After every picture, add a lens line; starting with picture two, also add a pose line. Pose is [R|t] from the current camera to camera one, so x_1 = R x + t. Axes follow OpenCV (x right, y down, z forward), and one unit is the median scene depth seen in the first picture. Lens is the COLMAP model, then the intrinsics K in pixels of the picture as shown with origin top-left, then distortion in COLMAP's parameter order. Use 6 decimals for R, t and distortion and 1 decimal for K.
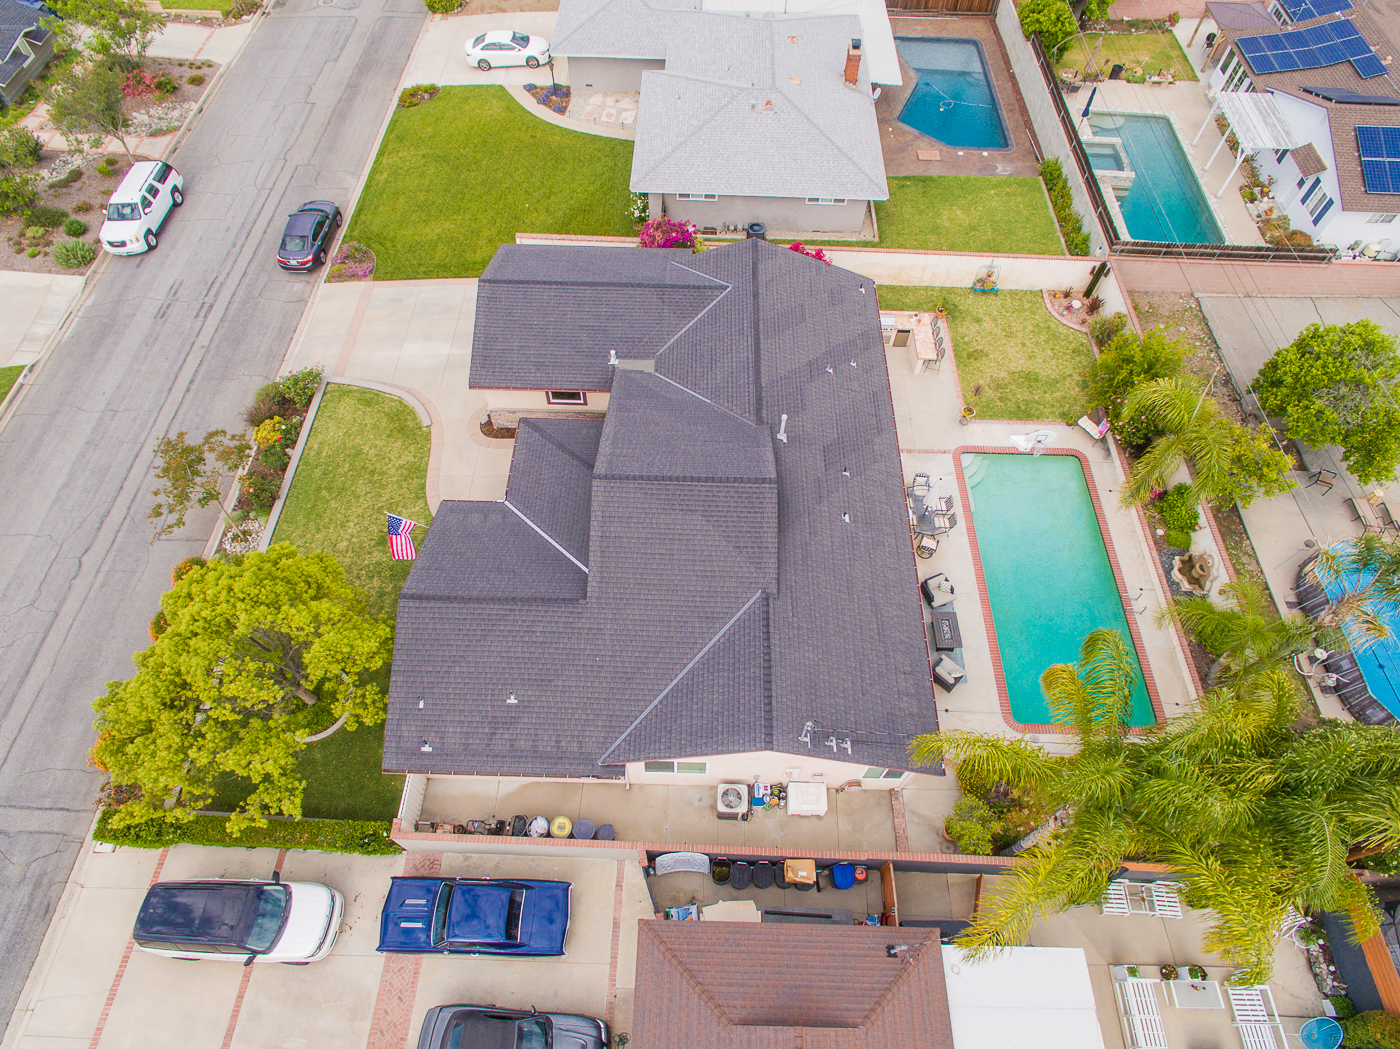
lens RADIAL K [[813.1, 0, 693.1], [0, 813.1, 532.6], [0, 0, 1]] dist [-0.002169, 0.004550]
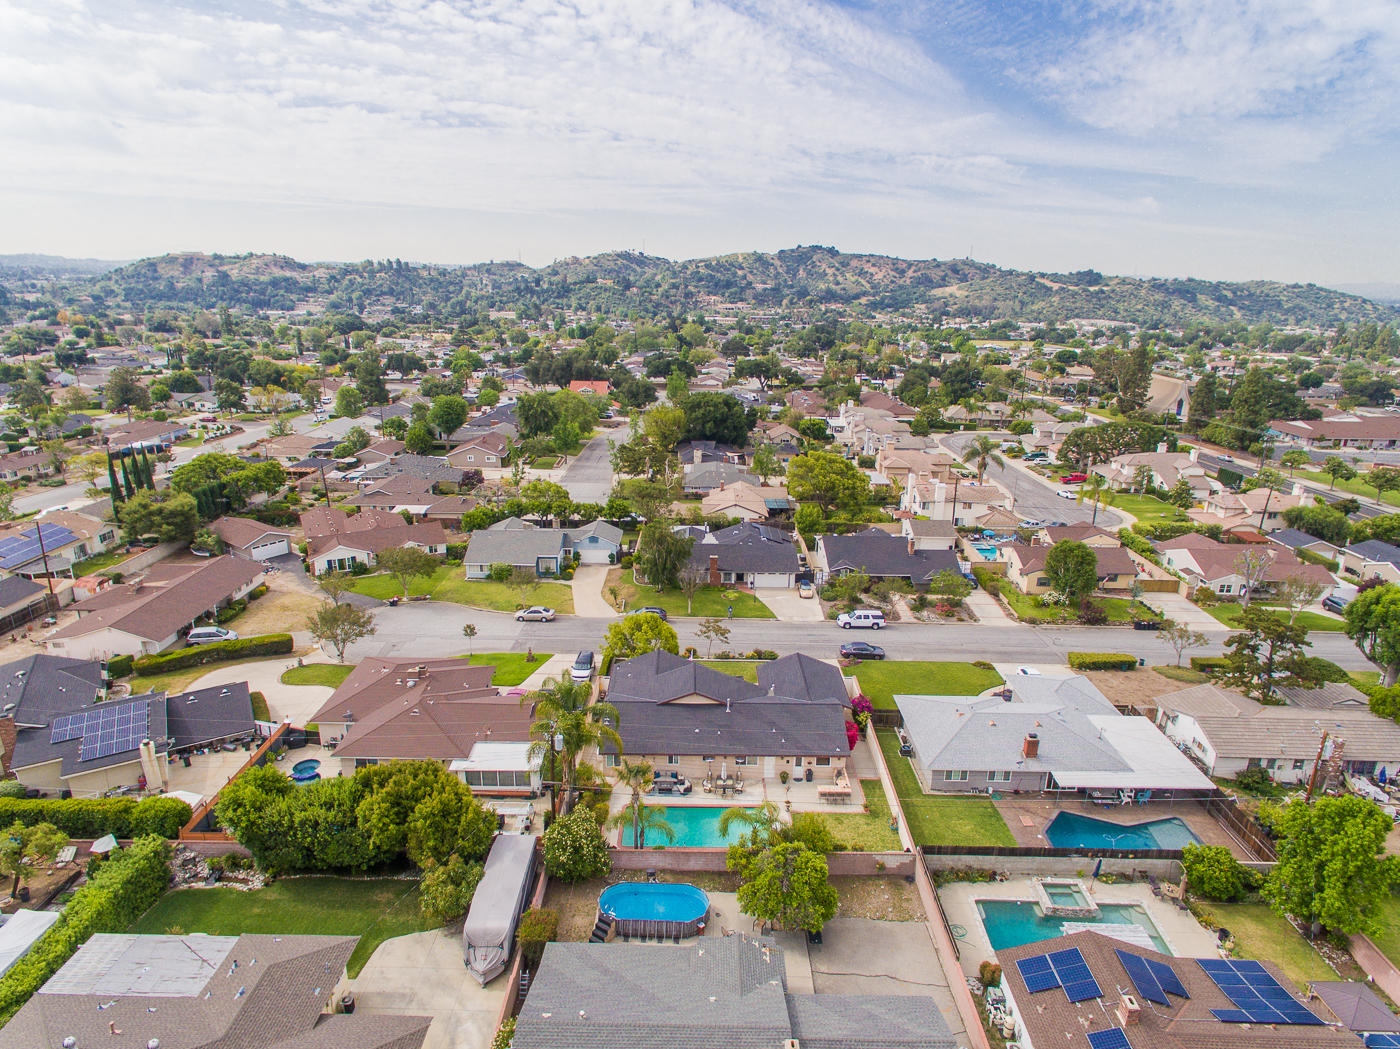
lens RADIAL K [[813.1, 0, 693.1], [0, 813.1, 532.6], [0, 0, 1]] dist [-0.002169, 0.004550]
pose [[0.020580, 0.290451, -0.956669, 1.720452], [-0.849504, 0.509631, 0.136452, -0.472469], [0.527180, 0.809886, 0.257227, -0.125014]]
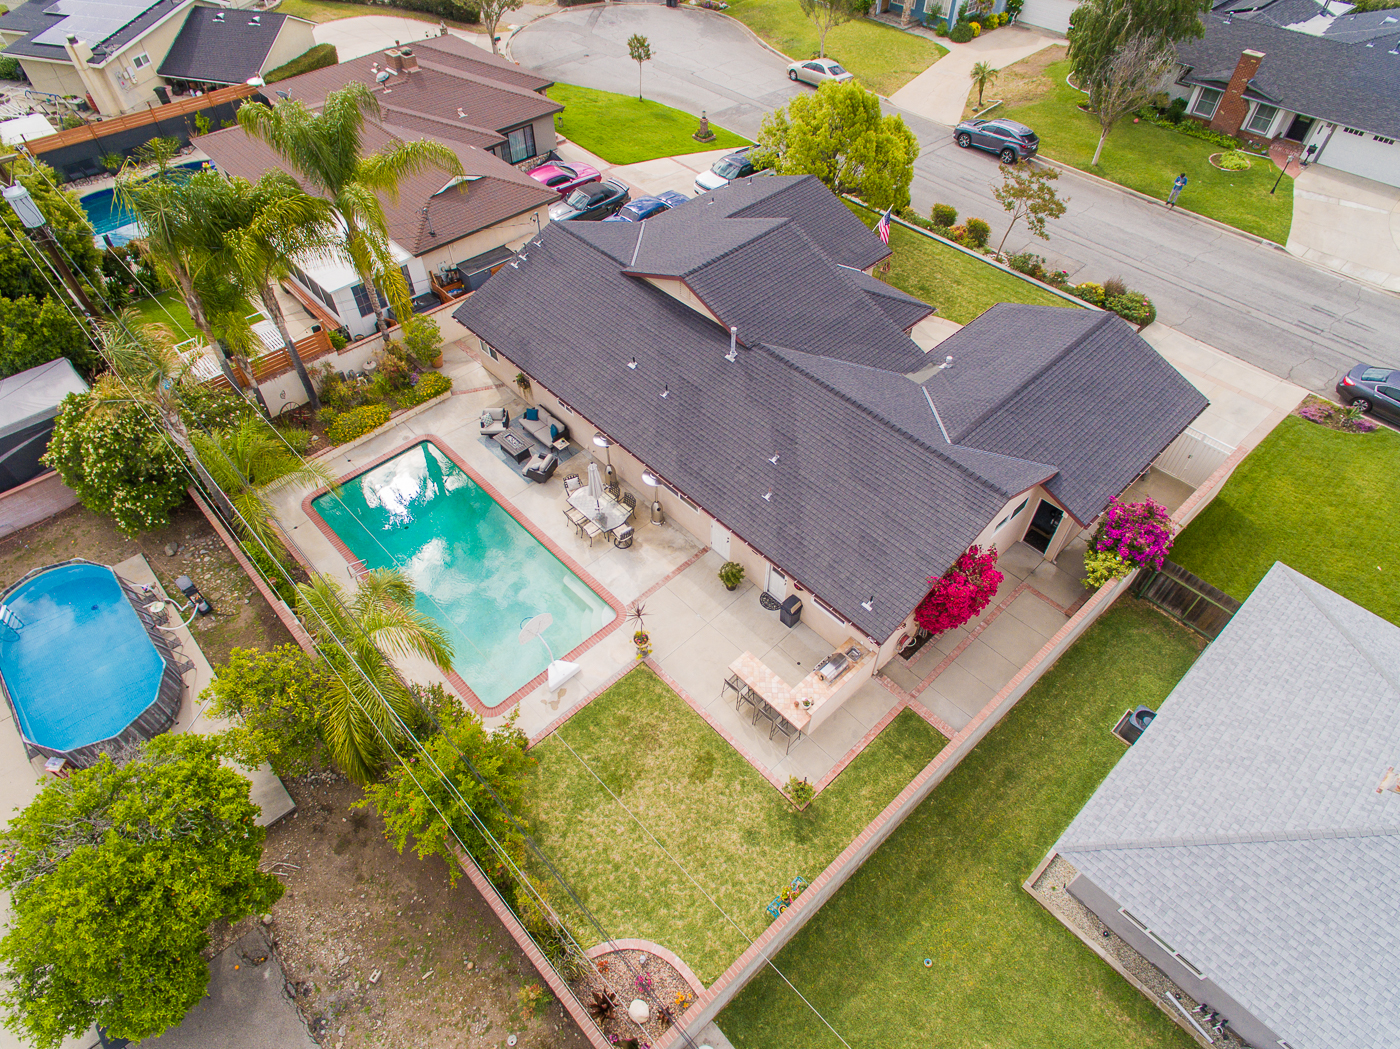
lens RADIAL K [[813.1, 0, 693.1], [0, 813.1, 532.6], [0, 0, 1]] dist [-0.002169, 0.004550]
pose [[-0.713010, 0.521240, -0.468962, 0.509171], [-0.593976, -0.093629, 0.799016, -0.637250], [0.372571, 0.848259, 0.376362, 0.568938]]
